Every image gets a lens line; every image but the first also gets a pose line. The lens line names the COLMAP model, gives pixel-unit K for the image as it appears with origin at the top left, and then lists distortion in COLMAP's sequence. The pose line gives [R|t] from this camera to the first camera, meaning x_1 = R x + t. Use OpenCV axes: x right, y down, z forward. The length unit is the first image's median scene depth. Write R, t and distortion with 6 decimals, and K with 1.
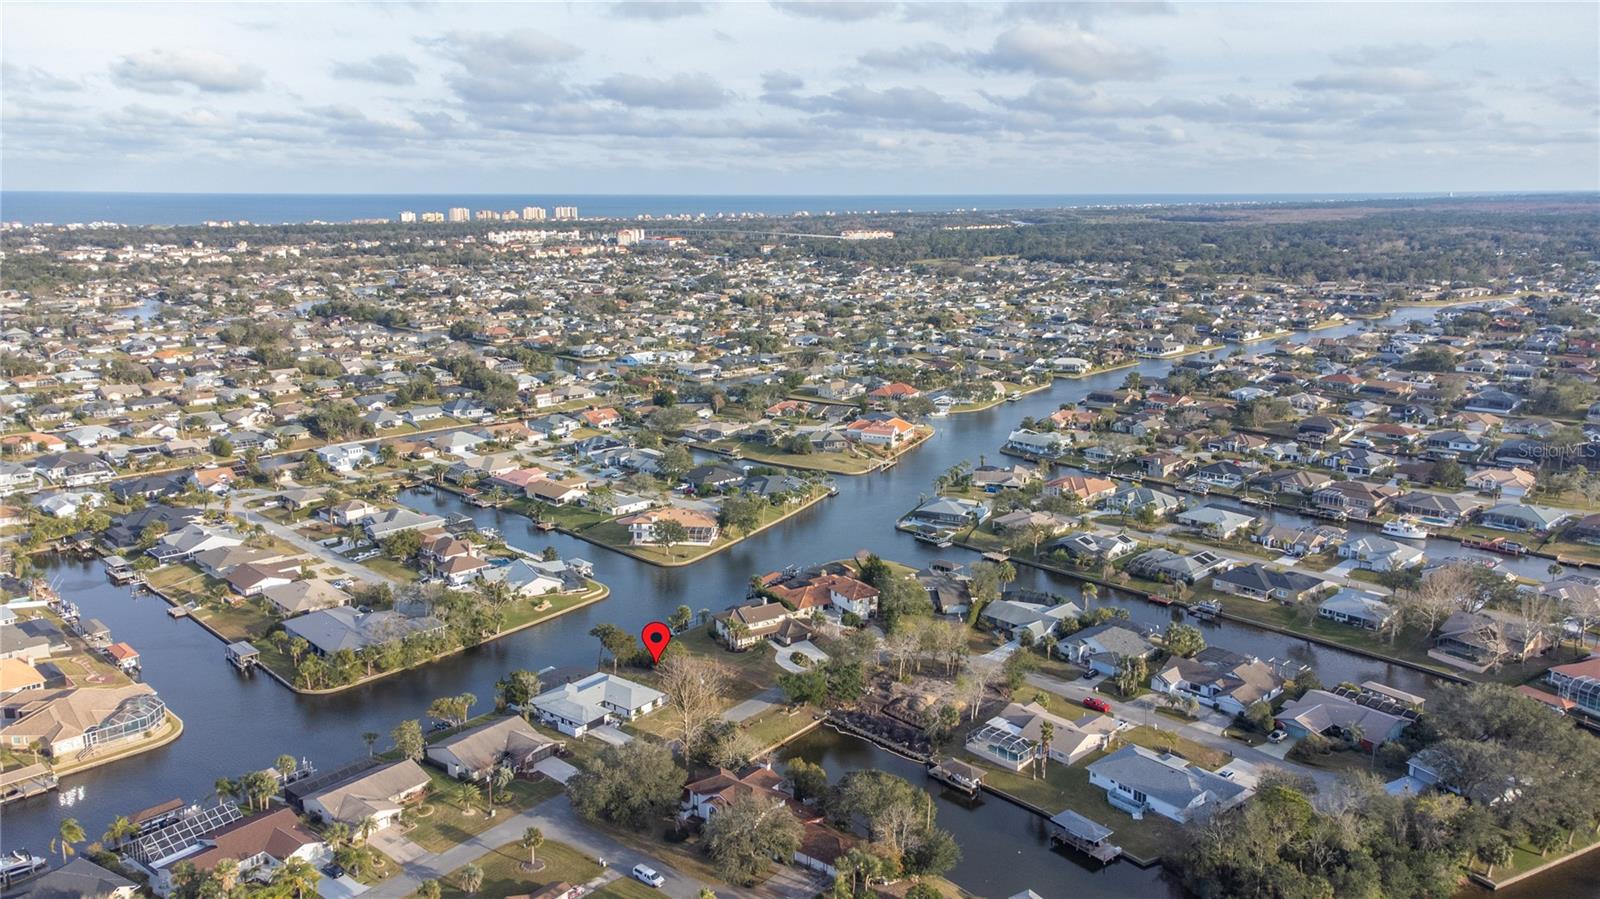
lens RADIAL K [[1193.1, 0, 800.0], [0, 1193.1, 449.5], [0, 0, 1]] dist [0.050059, -0.001142]
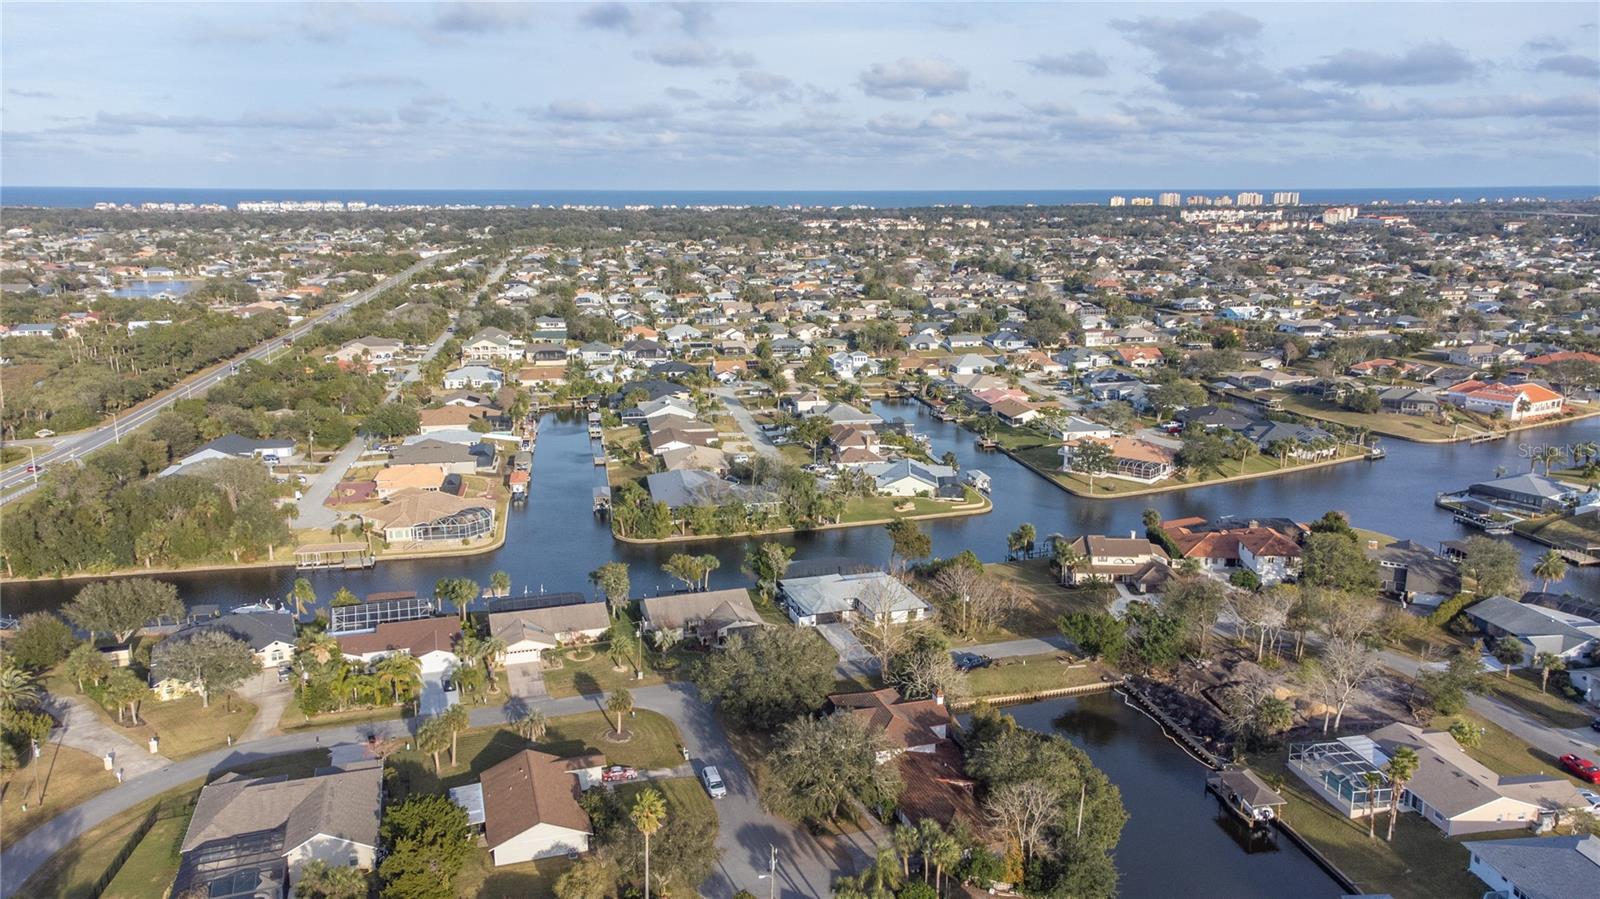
lens RADIAL K [[1185.7, 0, 800.0], [0, 1185.7, 449.5], [0, 0, 1]] dist [0.038239, 0.032405]
pose [[0.833389, 0.121710, -0.539119, 0.151984], [-0.119858, 0.992037, 0.038679, 0.053207], [0.539534, 0.032383, 0.841341, 0.190032]]
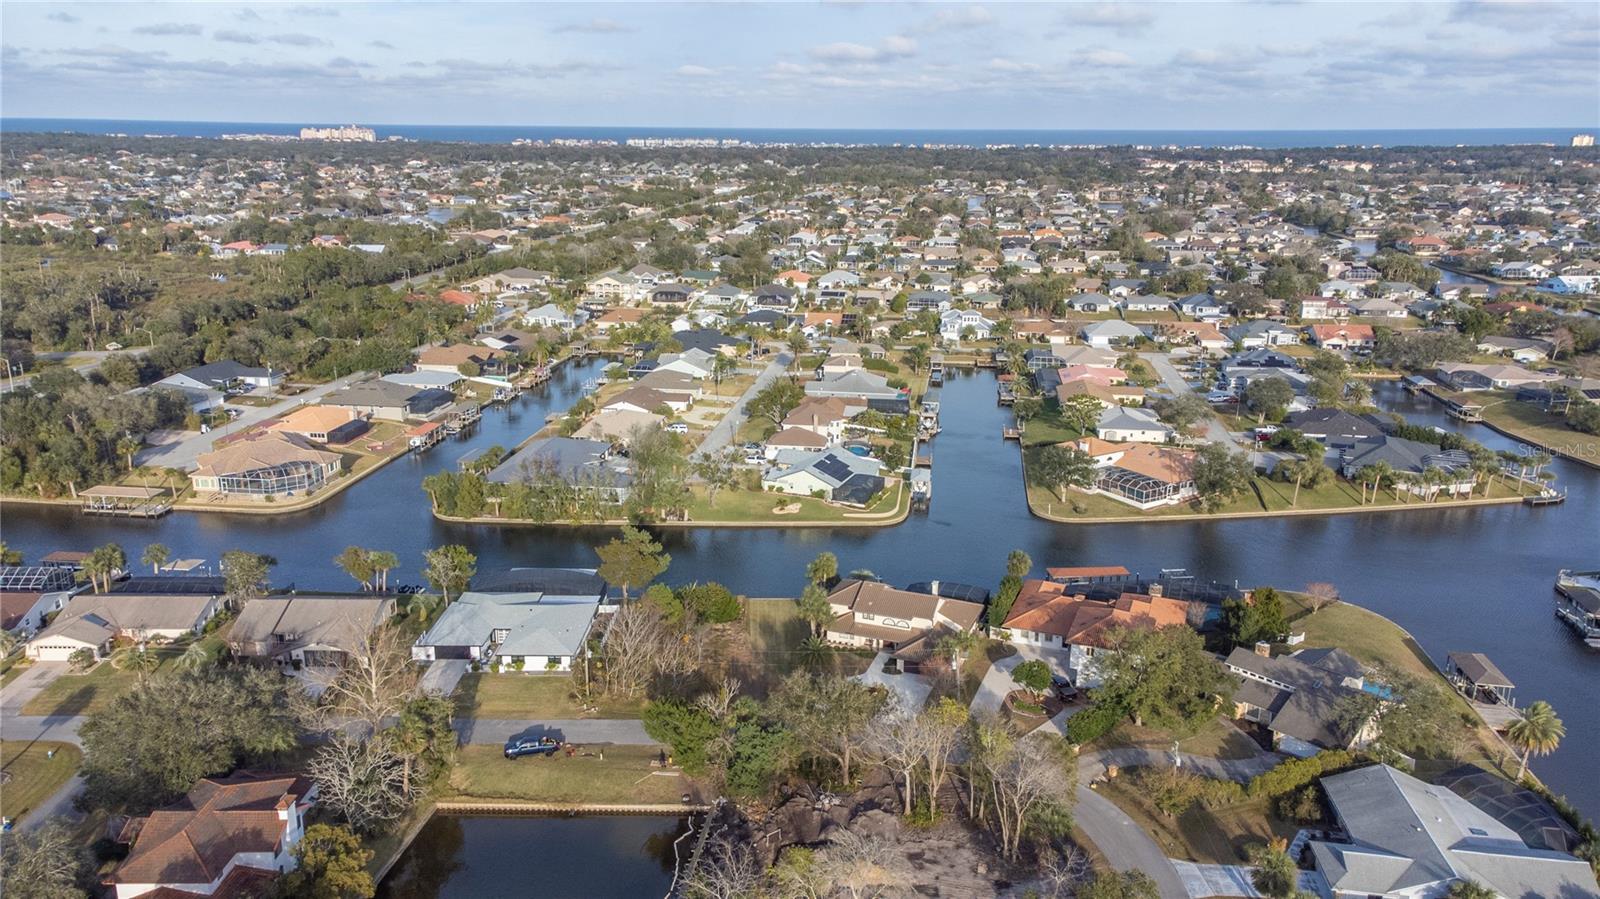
lens RADIAL K [[1185.7, 0, 800.0], [0, 1185.7, 449.5], [0, 0, 1]] dist [0.038239, 0.032405]
pose [[0.614178, 0.214602, -0.759429, 0.261248], [-0.176820, 0.975271, 0.132594, 0.001686], [0.769104, 0.052846, 0.636936, 0.463011]]
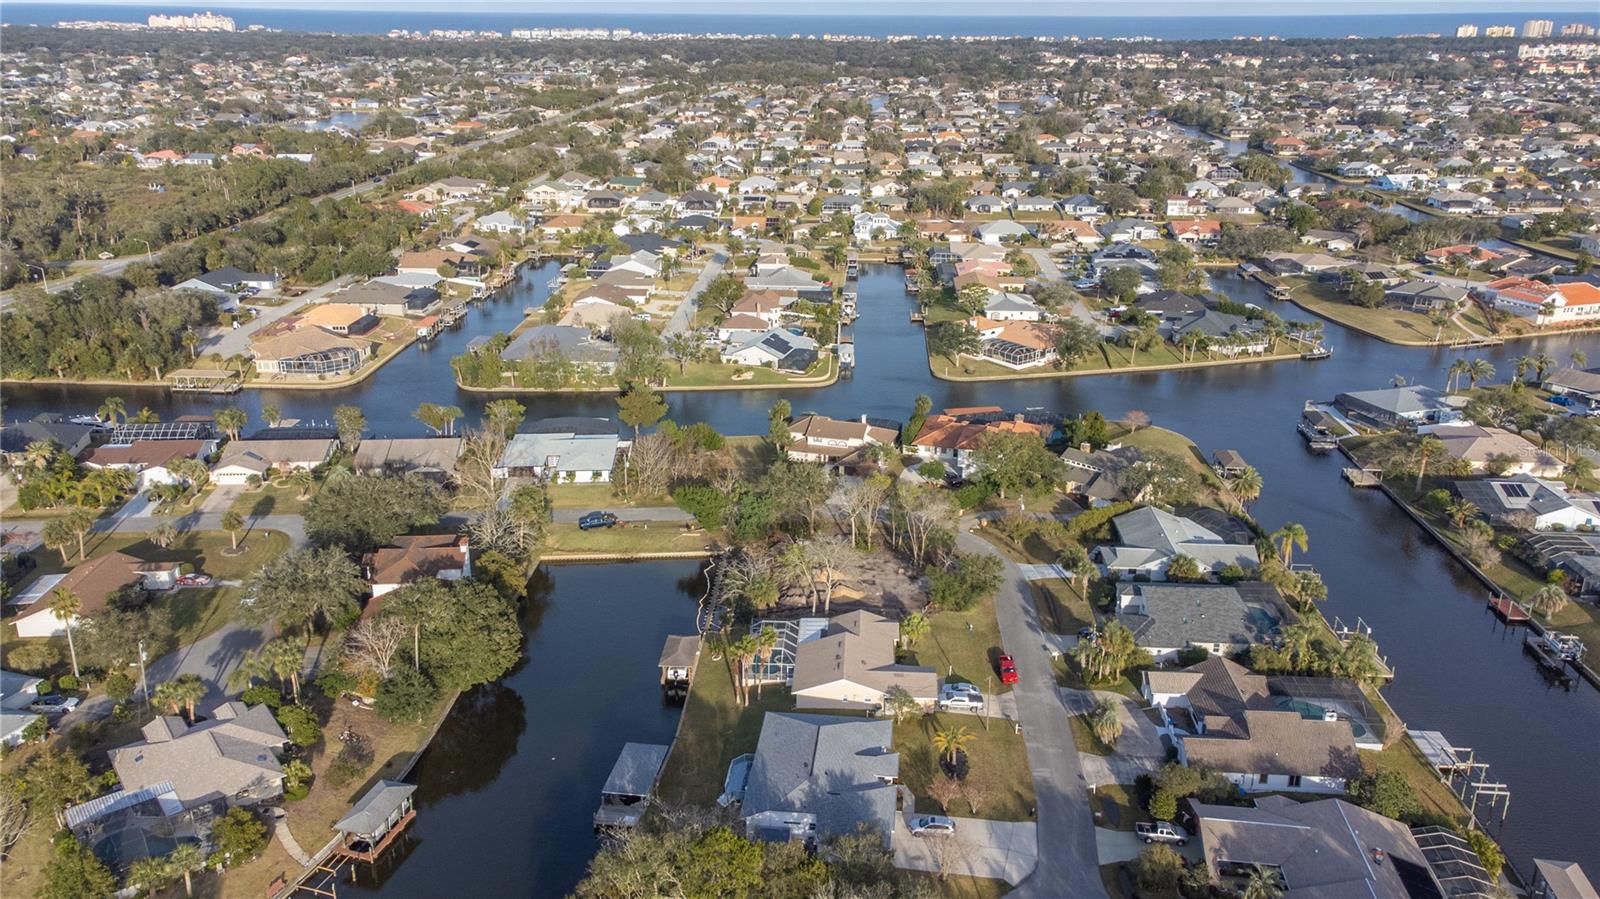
lens RADIAL K [[1231.5, 0, 798.9], [0, 1231.5, 445.8], [0, 0, 1]] dist [0.036853, 0.041237]
pose [[0.677495, 0.250546, -0.691540, 0.387031], [-0.164722, 0.967998, 0.189331, -0.000611], [0.716846, -0.014359, 0.697084, 0.319635]]
